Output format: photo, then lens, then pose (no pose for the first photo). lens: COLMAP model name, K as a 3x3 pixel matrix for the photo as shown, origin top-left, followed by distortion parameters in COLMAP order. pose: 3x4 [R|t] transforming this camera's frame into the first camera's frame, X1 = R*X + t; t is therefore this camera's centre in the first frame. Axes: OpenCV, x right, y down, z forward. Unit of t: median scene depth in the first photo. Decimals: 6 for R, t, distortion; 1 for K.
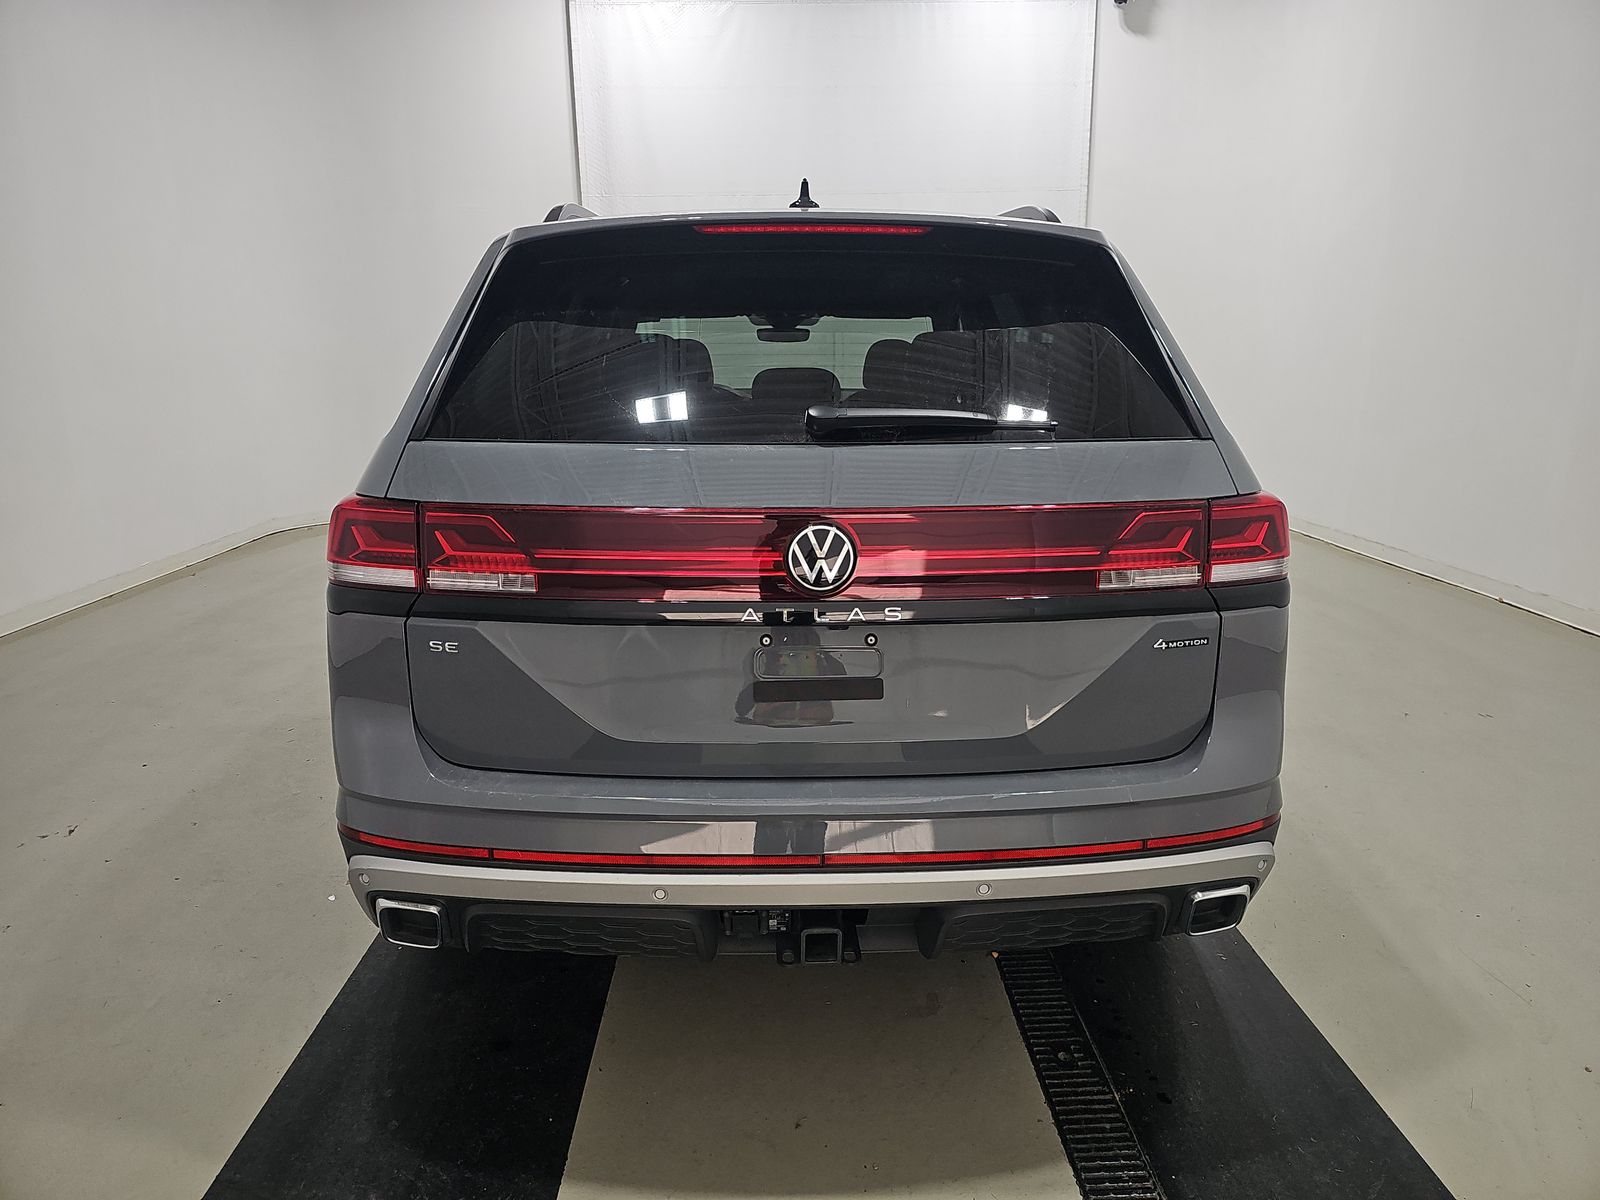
lens RADIAL K [[1079.7, 0, 814.4], [0, 1079.7, 600.1], [0, 0, 1]] dist [0.036711, -0.021928]
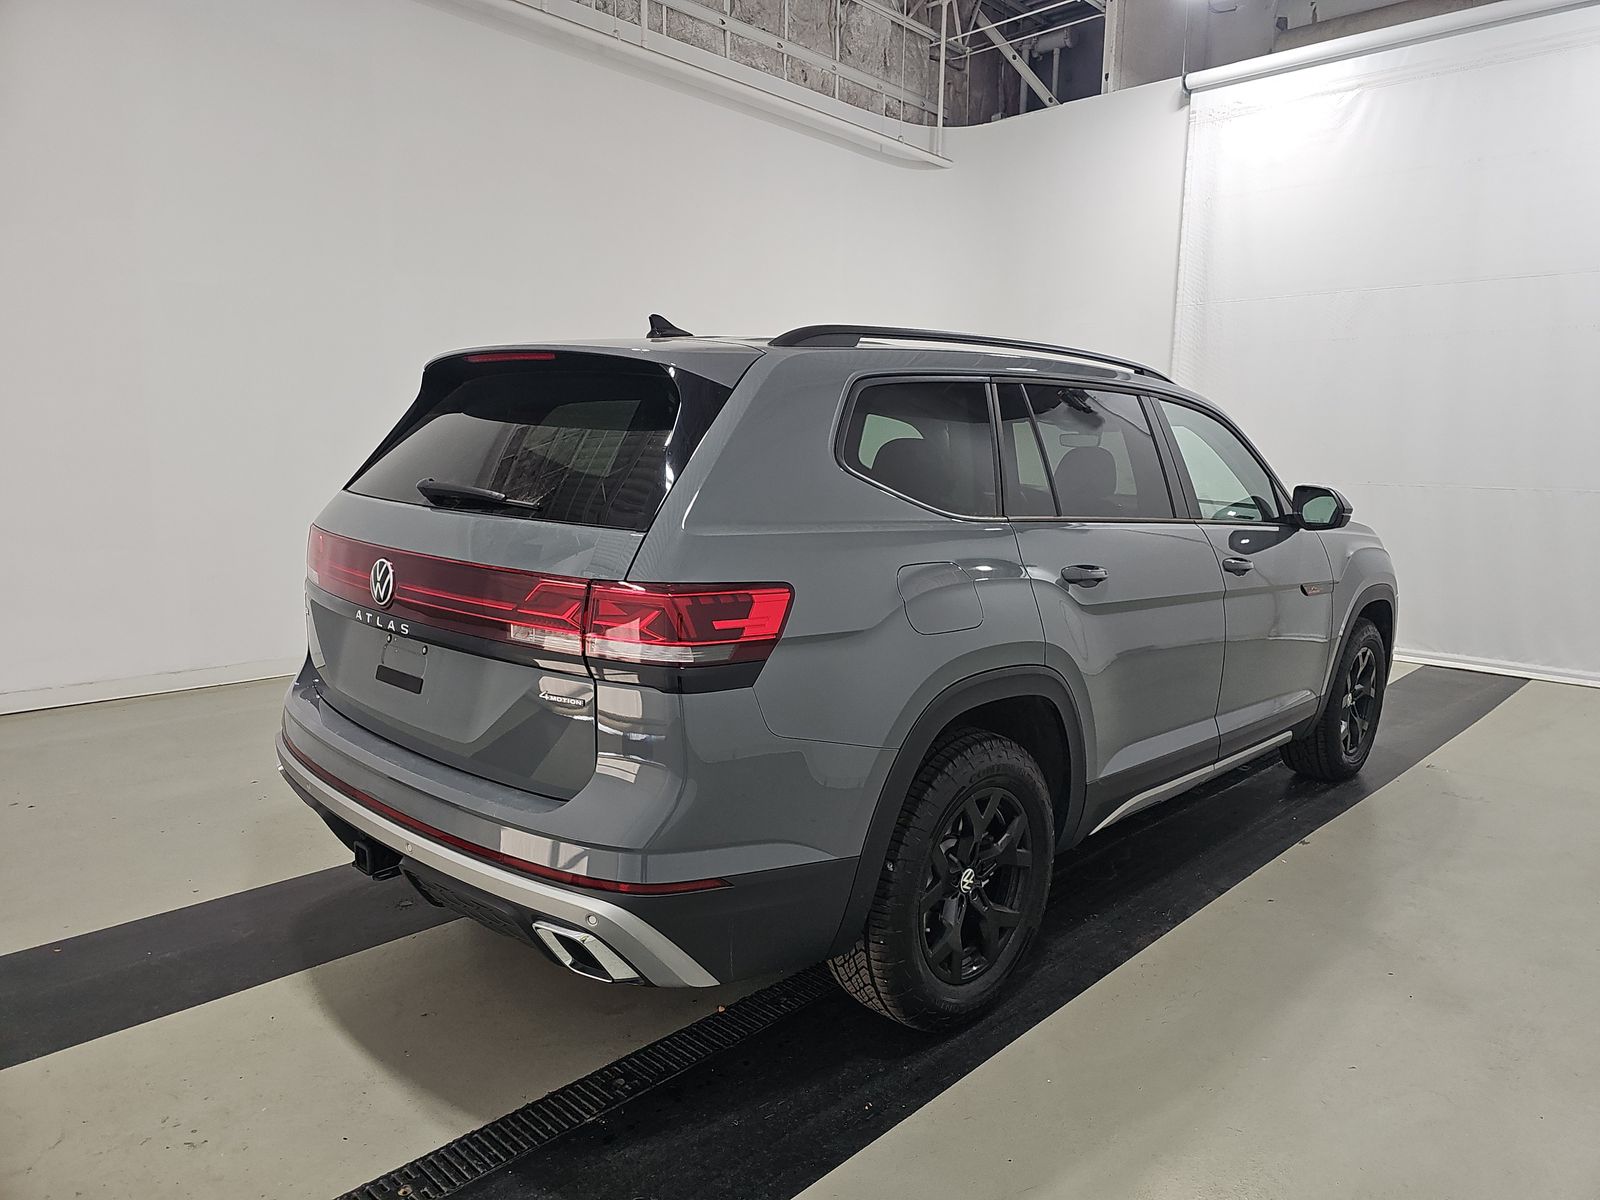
lens RADIAL K [[1079.7, 0, 793.1], [0, 1079.7, 597.3], [0, 0, 1]] dist [0.036711, -0.021928]
pose [[0.691673, 0.132960, -0.709867, 1.733472], [-0.198333, 0.980087, -0.009676, -0.139173], [0.694444, 0.147483, 0.704270, 0.447345]]
